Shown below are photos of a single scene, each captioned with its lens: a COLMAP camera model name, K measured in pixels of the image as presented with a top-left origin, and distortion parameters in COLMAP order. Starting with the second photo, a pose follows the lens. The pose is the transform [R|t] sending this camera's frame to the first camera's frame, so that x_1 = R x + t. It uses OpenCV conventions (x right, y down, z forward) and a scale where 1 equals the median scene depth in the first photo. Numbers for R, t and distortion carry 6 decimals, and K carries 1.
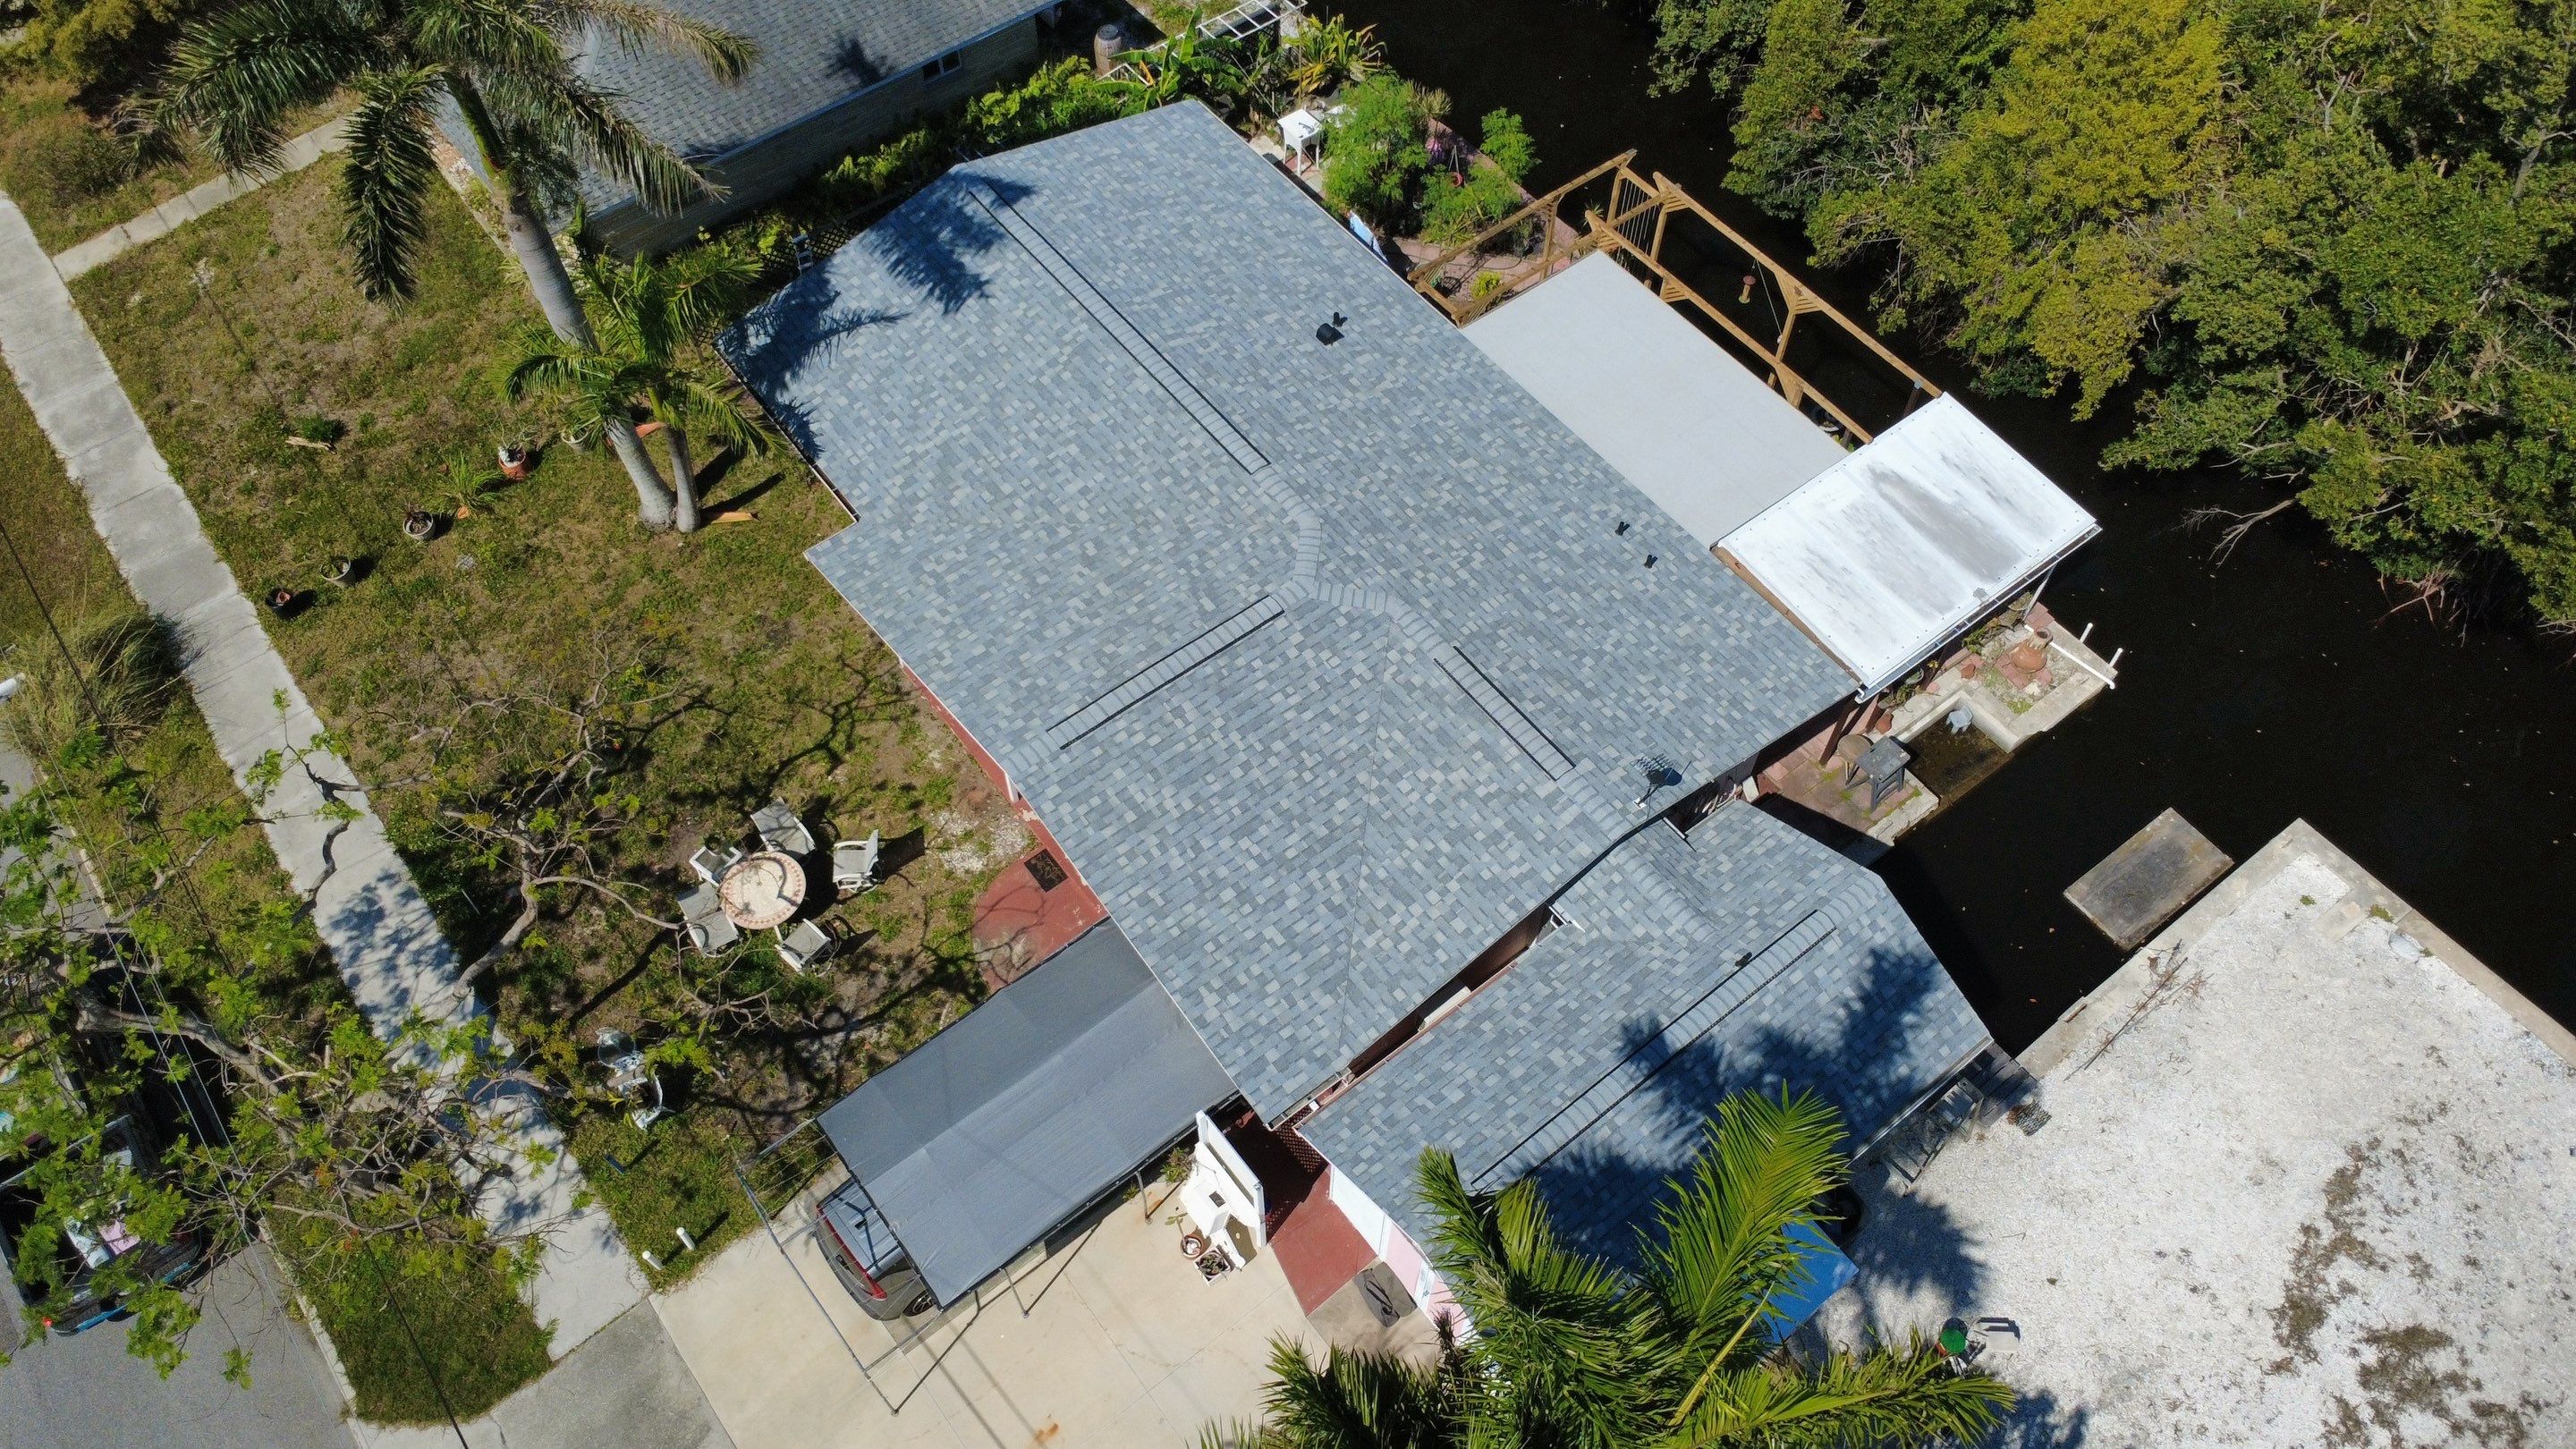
lens RADIAL K [[1876.3, 0, 1283.6], [0, 1876.3, 720.1], [0, 0, 1]] dist [-0.001897, 0.004647]
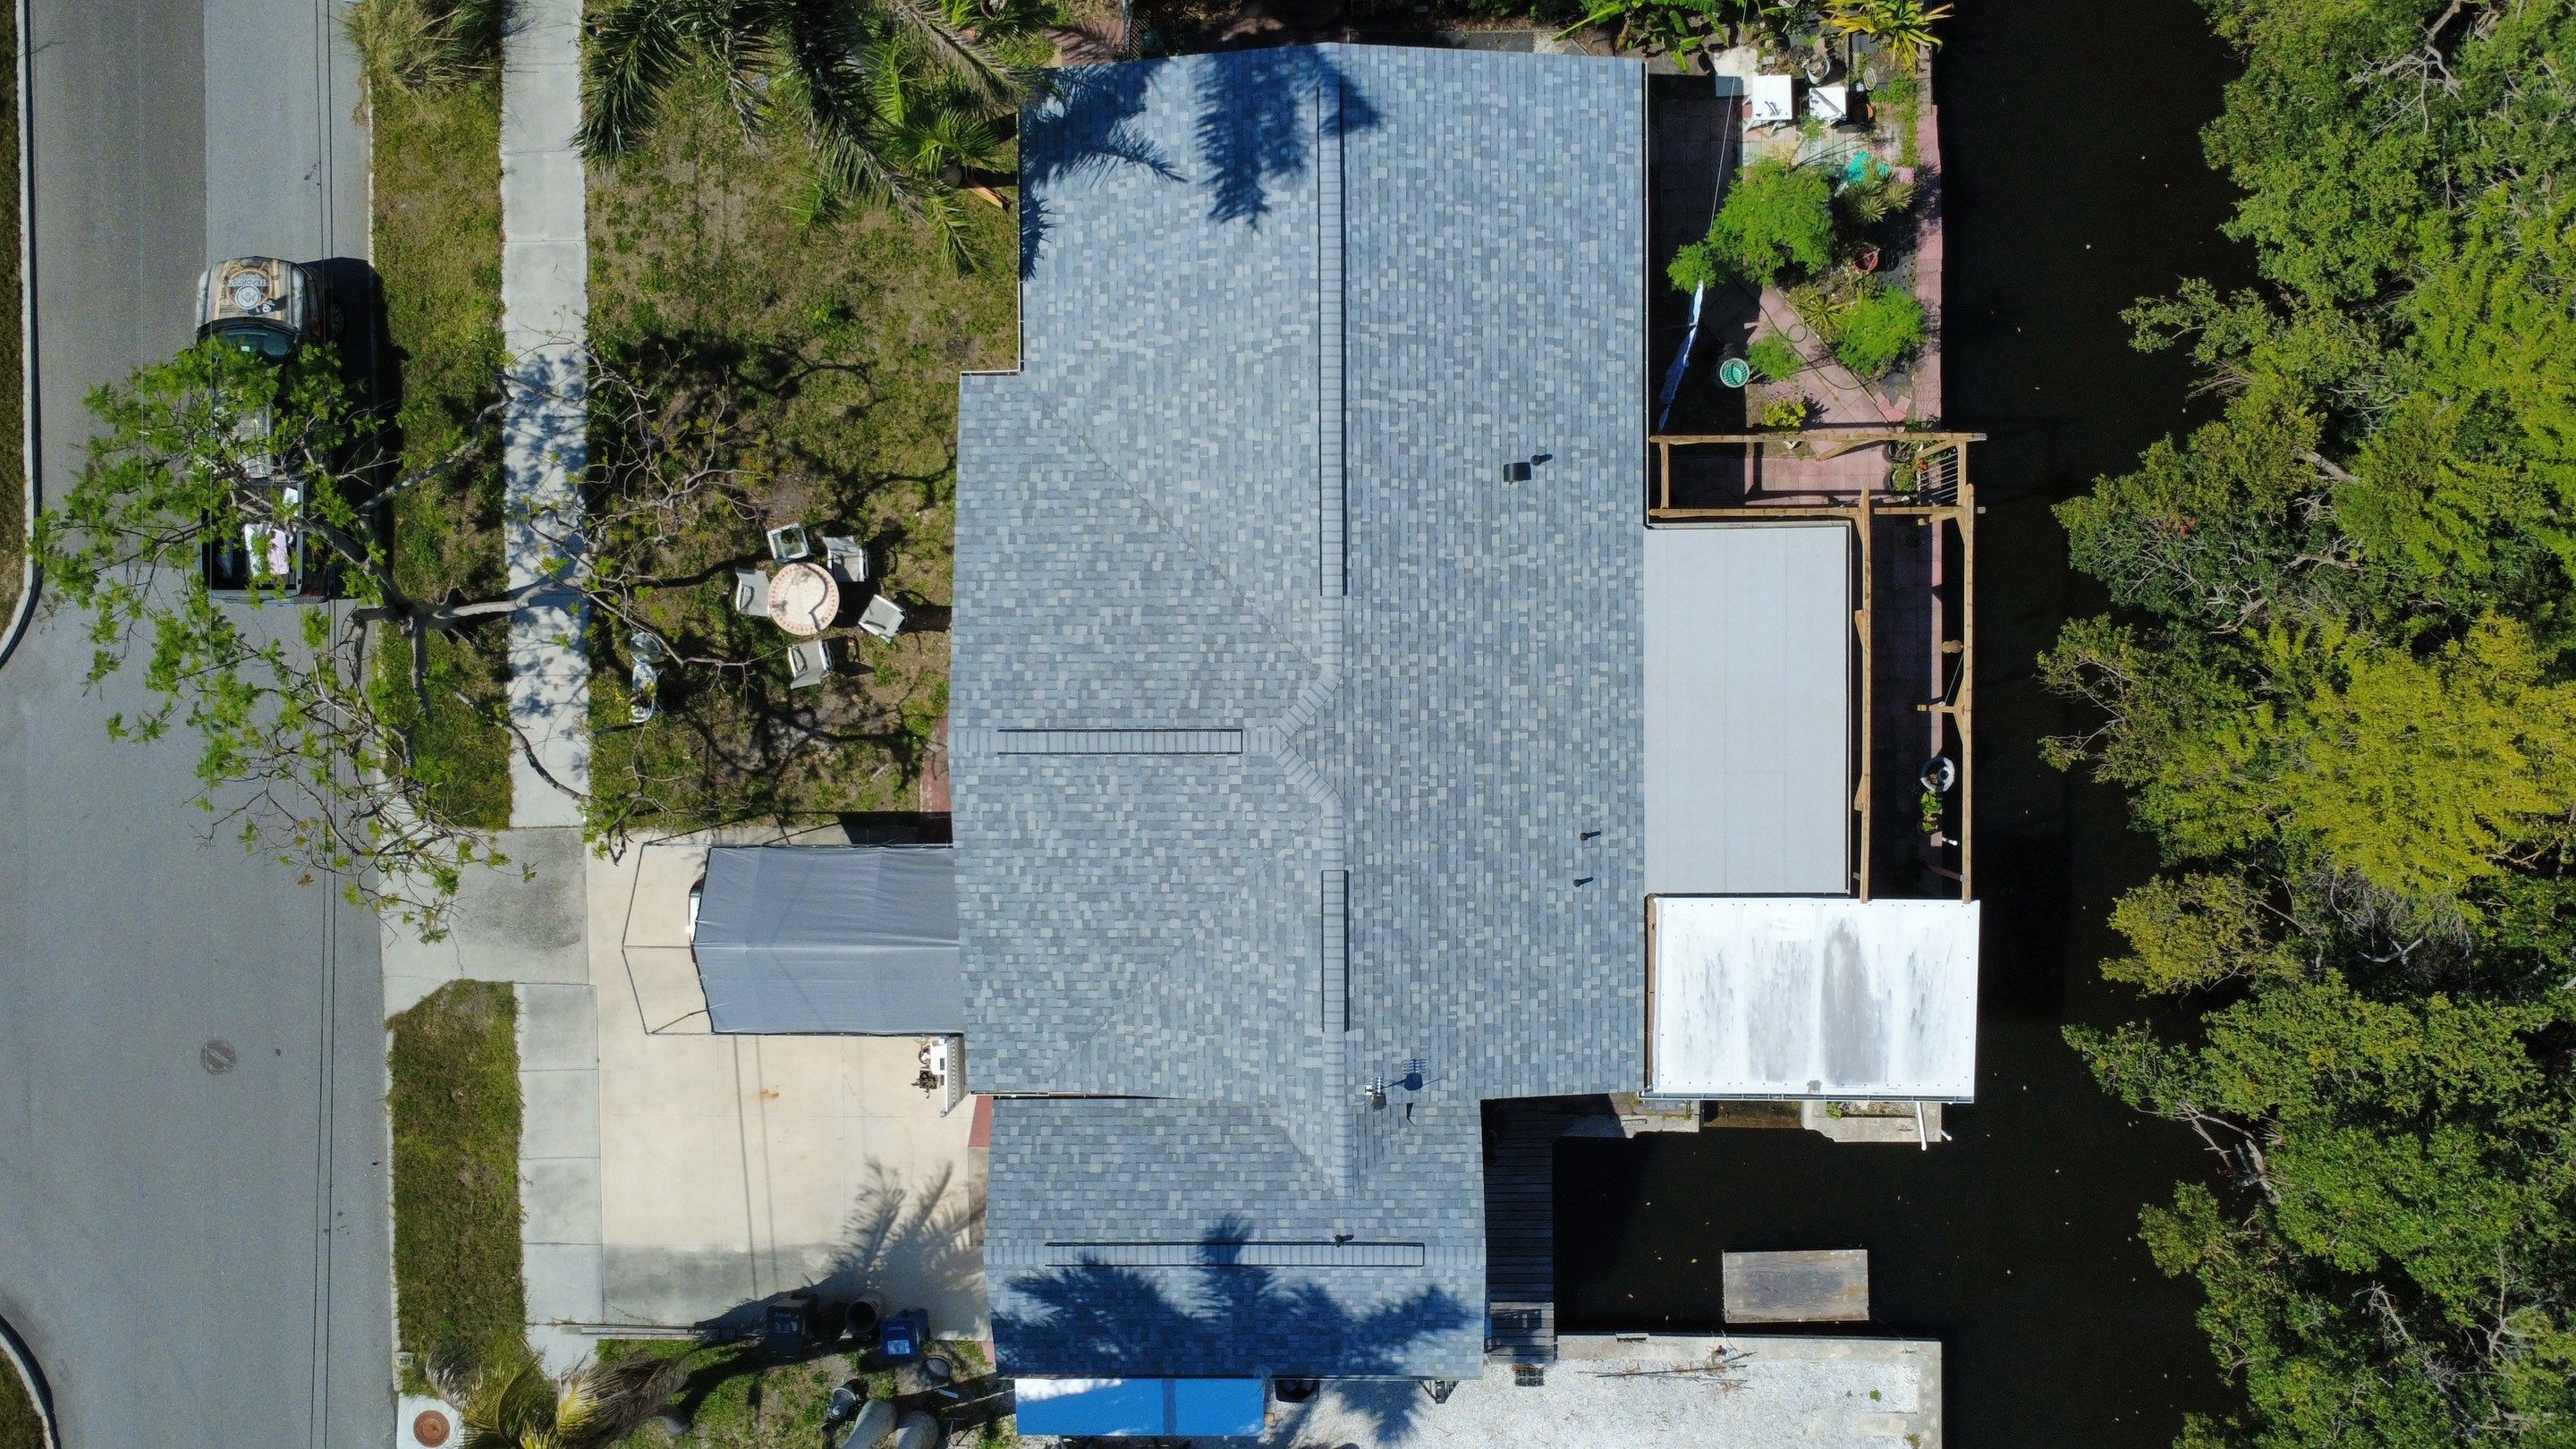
lens RADIAL K [[1885.7, 0, 1284.0], [0, 1885.7, 720.8], [0, 0, 1]] dist [-0.005363, -0.000619]
pose [[0.794164, 0.607555, -0.013461, 0.021832], [-0.489684, 0.652892, 0.577877, -0.675652], [0.359880, -0.452337, 0.816013, 0.115292]]
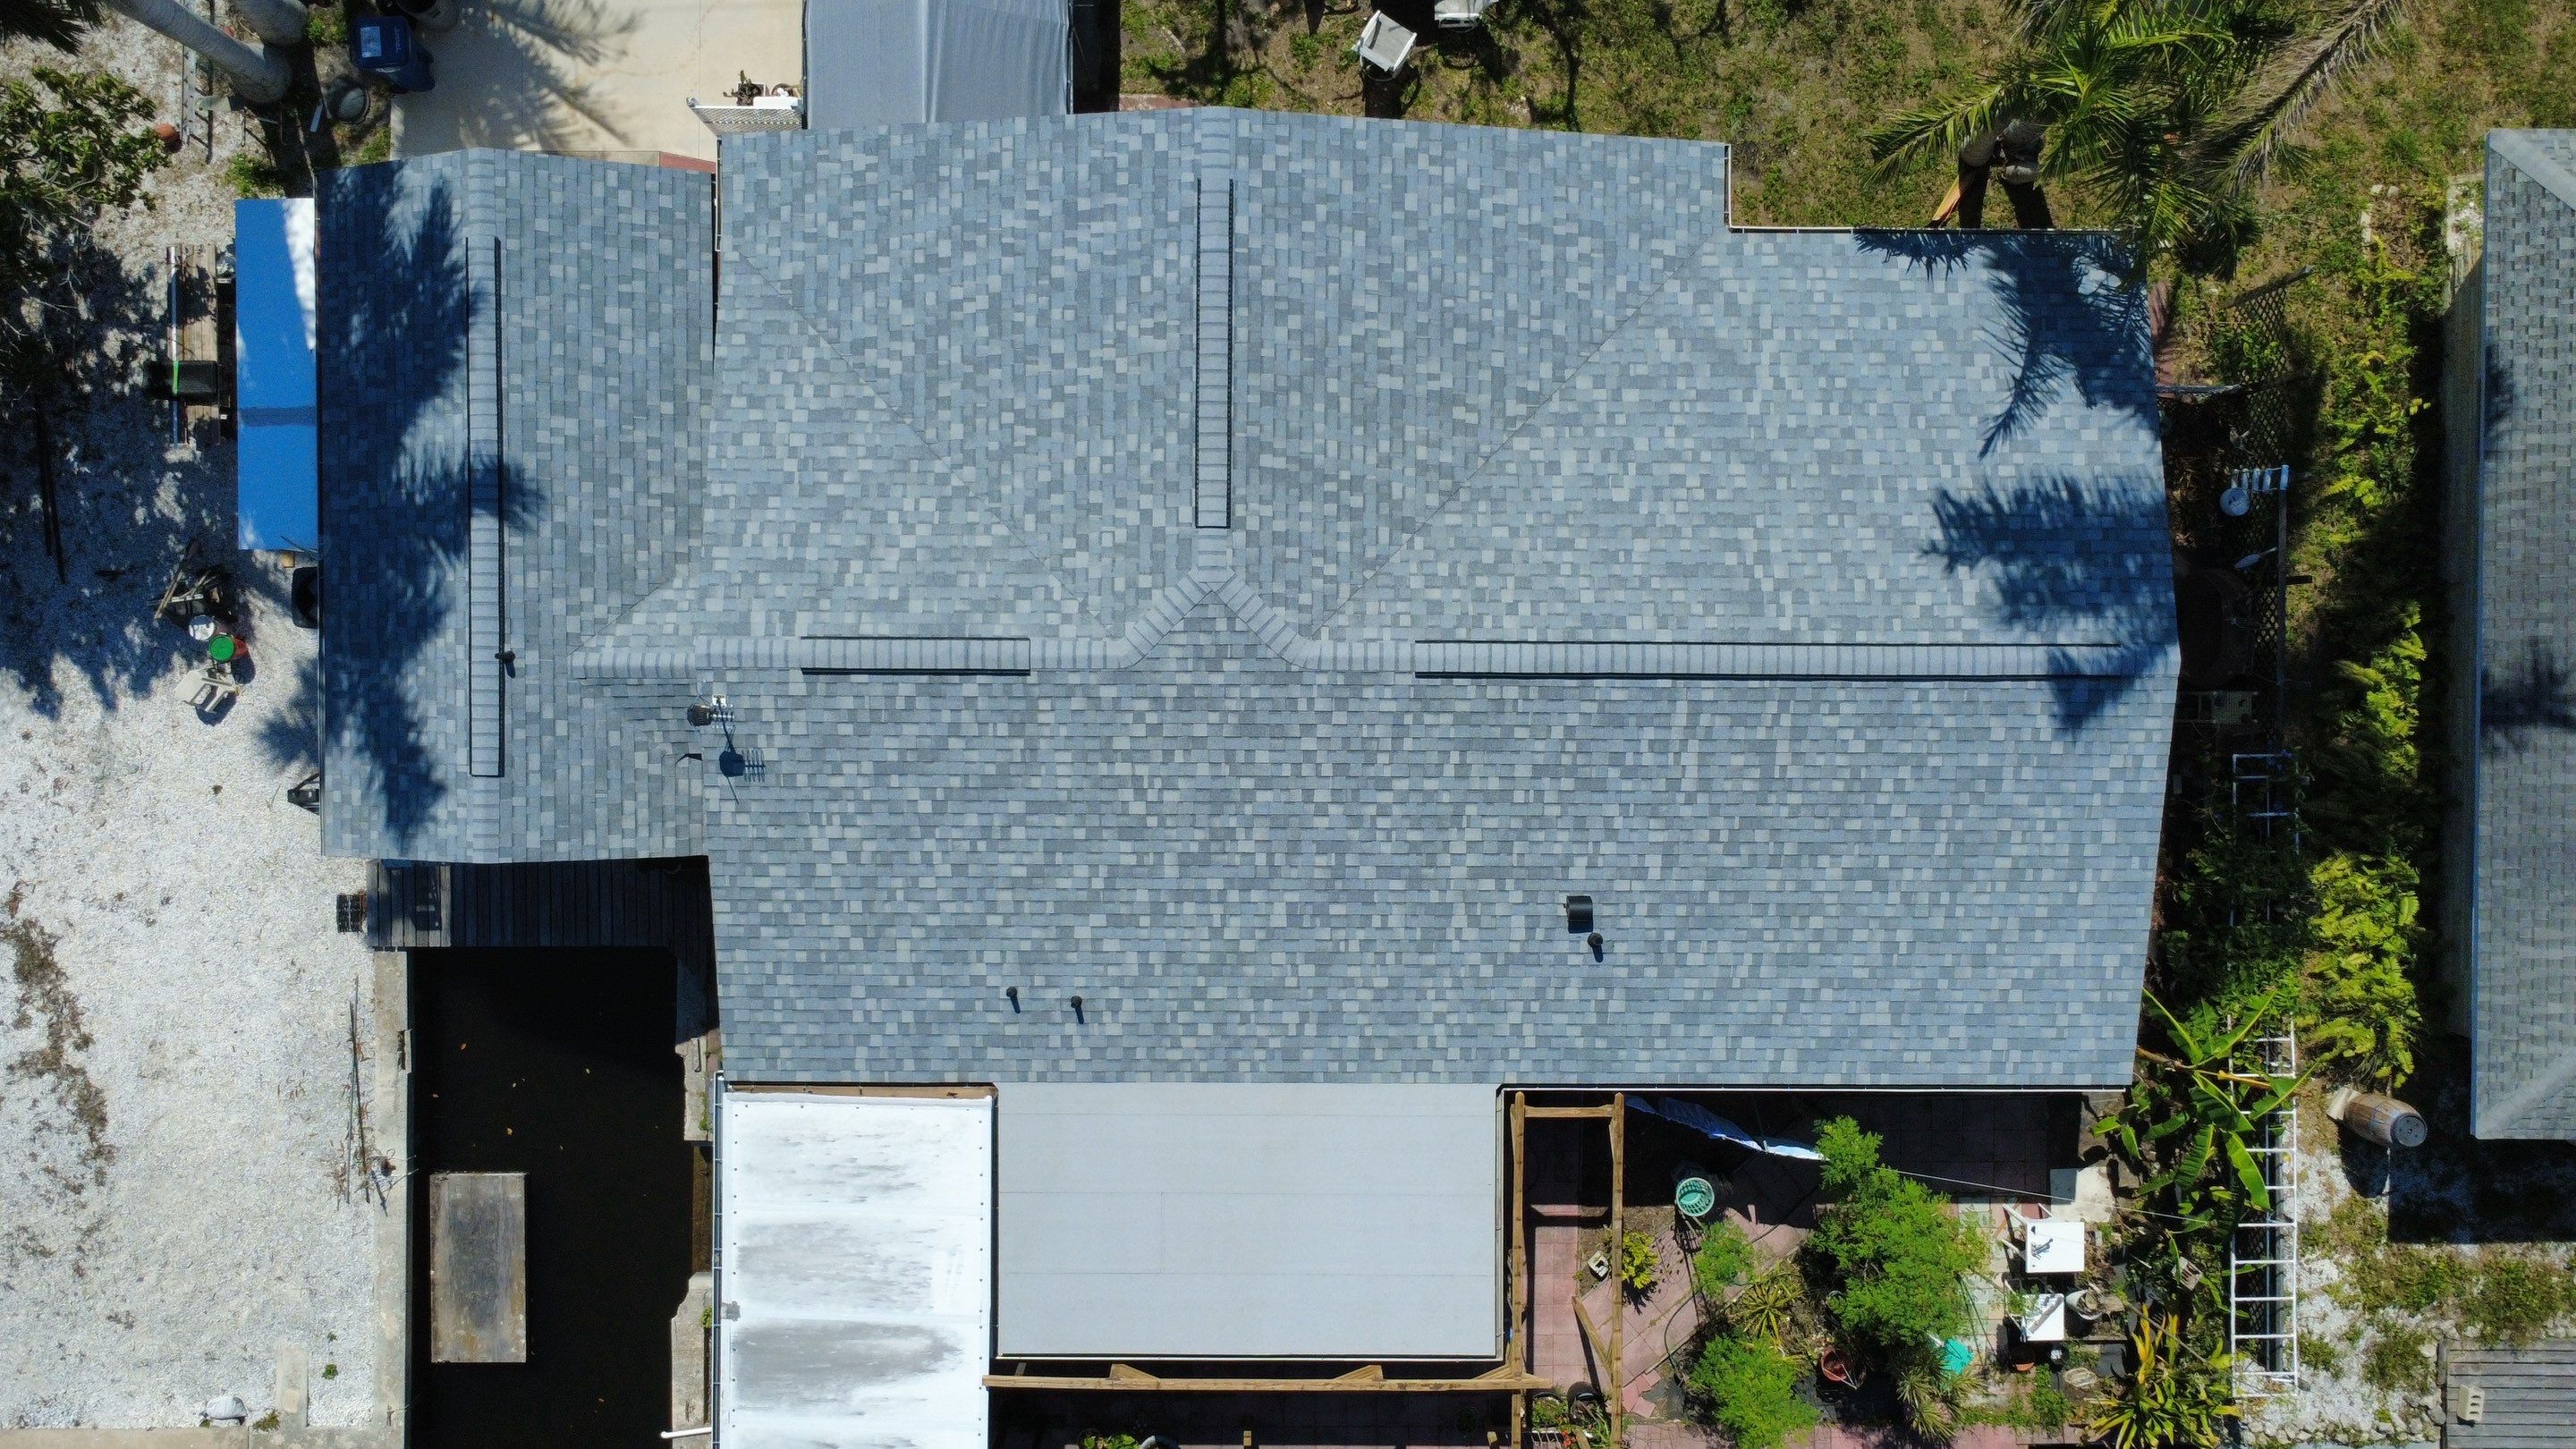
lens RADIAL K [[1876.3, 0, 1283.6], [0, 1876.3, 720.1], [0, 0, 1]] dist [-0.001897, 0.004647]
pose [[-0.616186, 0.787547, 0.009214, 0.031773], [-0.665992, -0.527254, 0.527691, -0.501842], [0.420439, 0.319019, 0.849386, 0.361899]]
